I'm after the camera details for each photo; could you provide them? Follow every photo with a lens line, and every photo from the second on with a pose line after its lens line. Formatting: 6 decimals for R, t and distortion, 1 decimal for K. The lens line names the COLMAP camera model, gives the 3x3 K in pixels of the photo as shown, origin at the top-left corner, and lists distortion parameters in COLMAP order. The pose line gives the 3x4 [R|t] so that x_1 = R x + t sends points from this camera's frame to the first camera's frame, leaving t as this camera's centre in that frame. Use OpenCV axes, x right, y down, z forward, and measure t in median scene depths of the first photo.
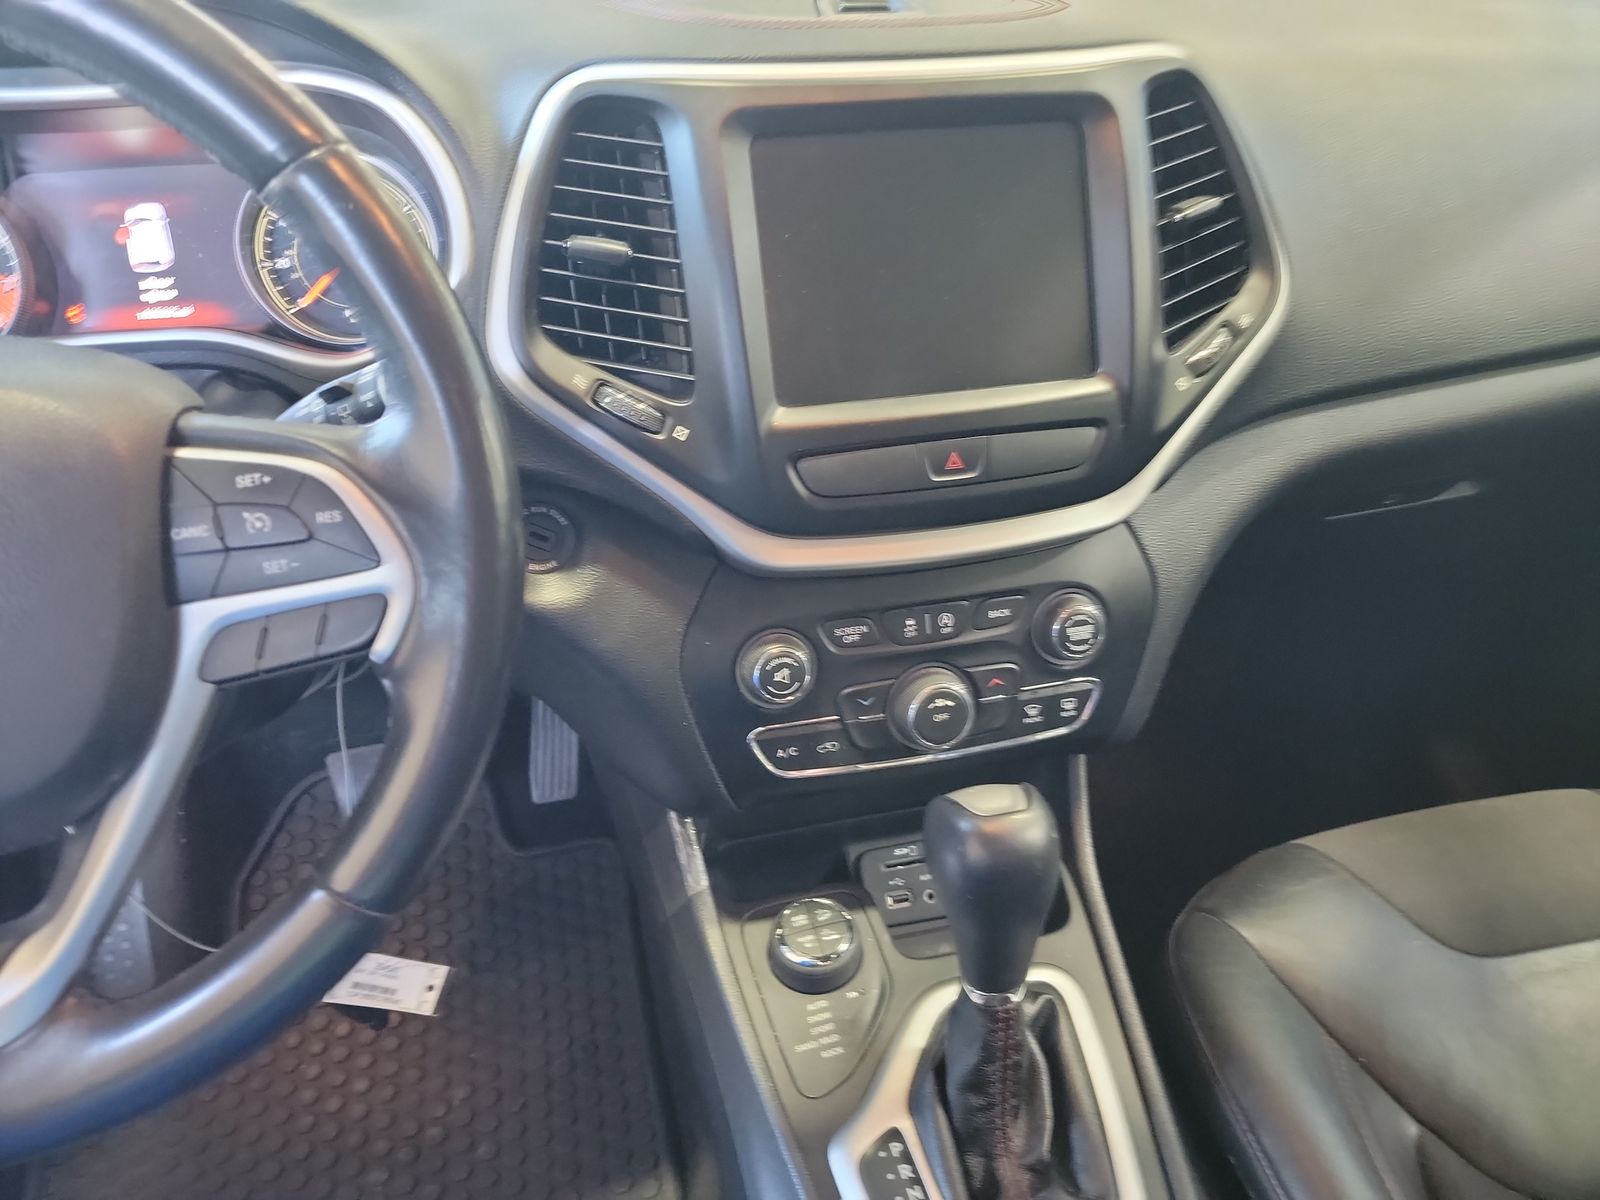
lens RADIAL K [[1113.7, 0, 789.2], [0, 1113.7, 596.9], [0, 0, 1]] dist [0.025578, -0.029558]
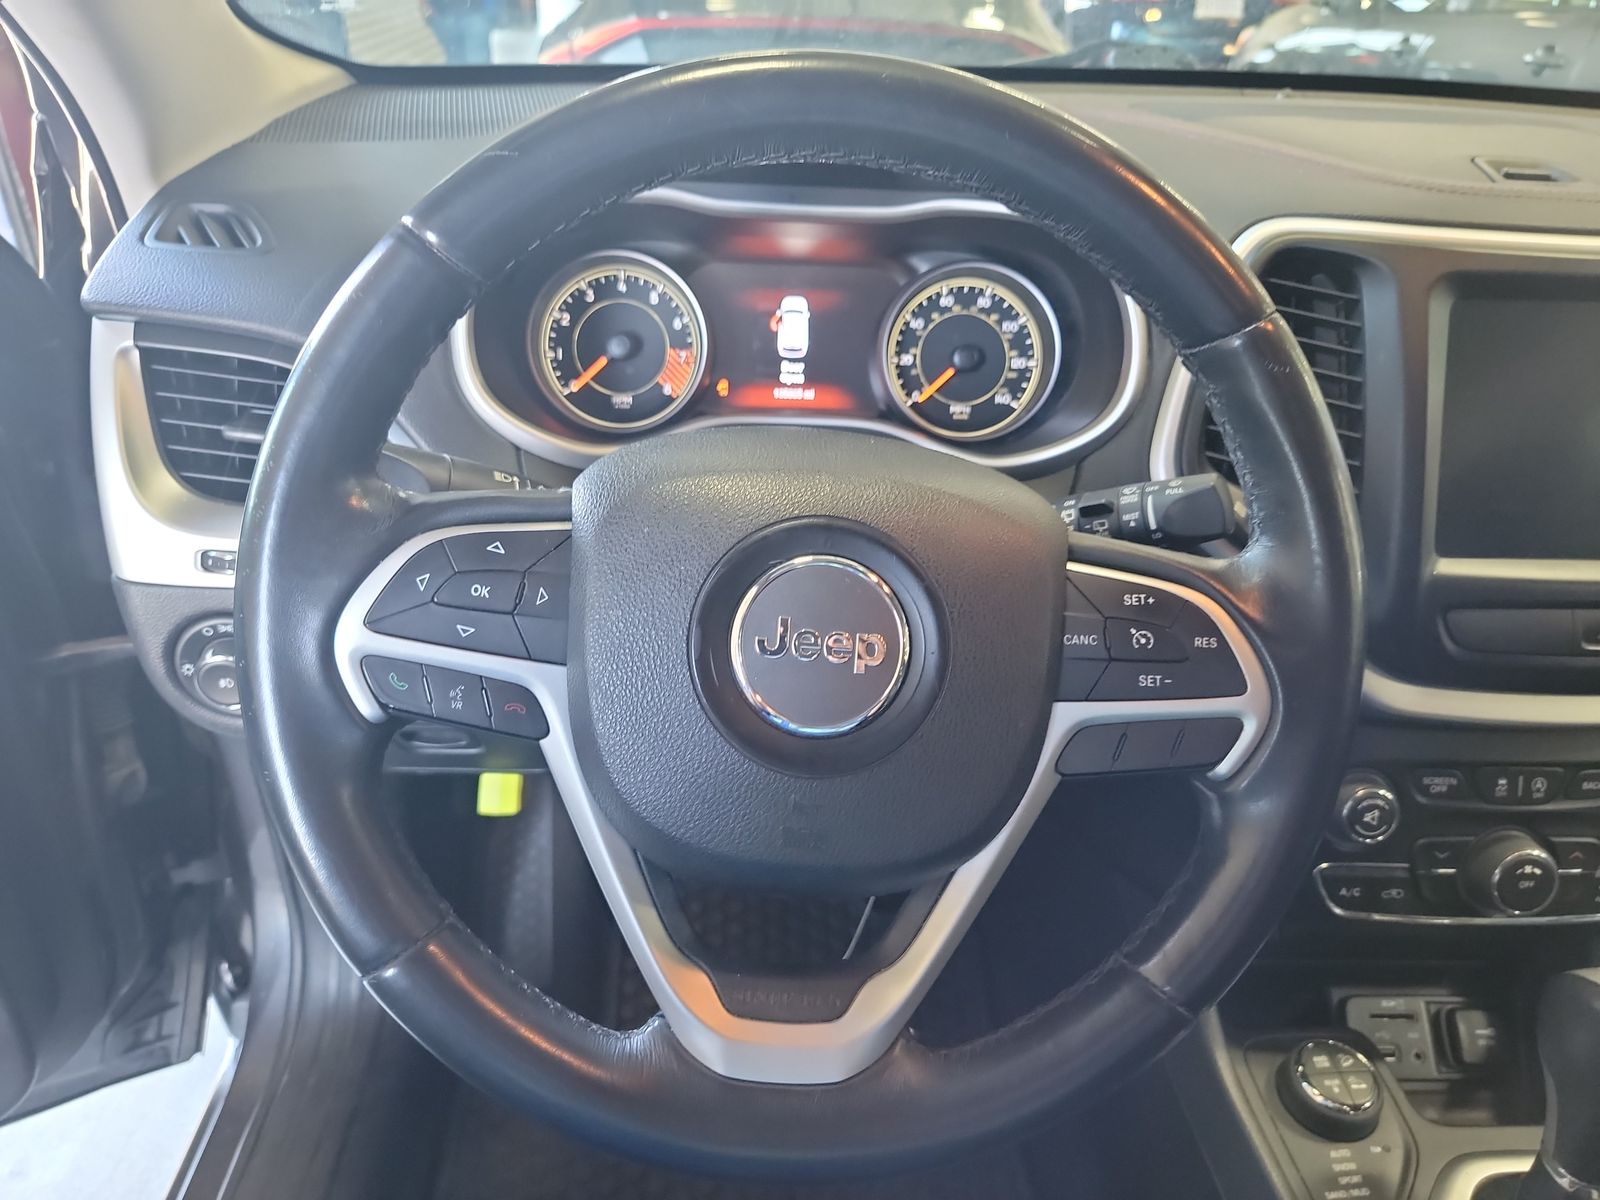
lens RADIAL K [[1113.7, 0, 799.3], [0, 1113.7, 595.0], [0, 0, 1]] dist [0.025578, -0.029558]
pose [[0.979384, 0.132808, -0.152213, -0.368052], [-0.141373, 0.988847, -0.046855, -0.006171], [0.144293, 0.067408, 0.987236, -0.074374]]
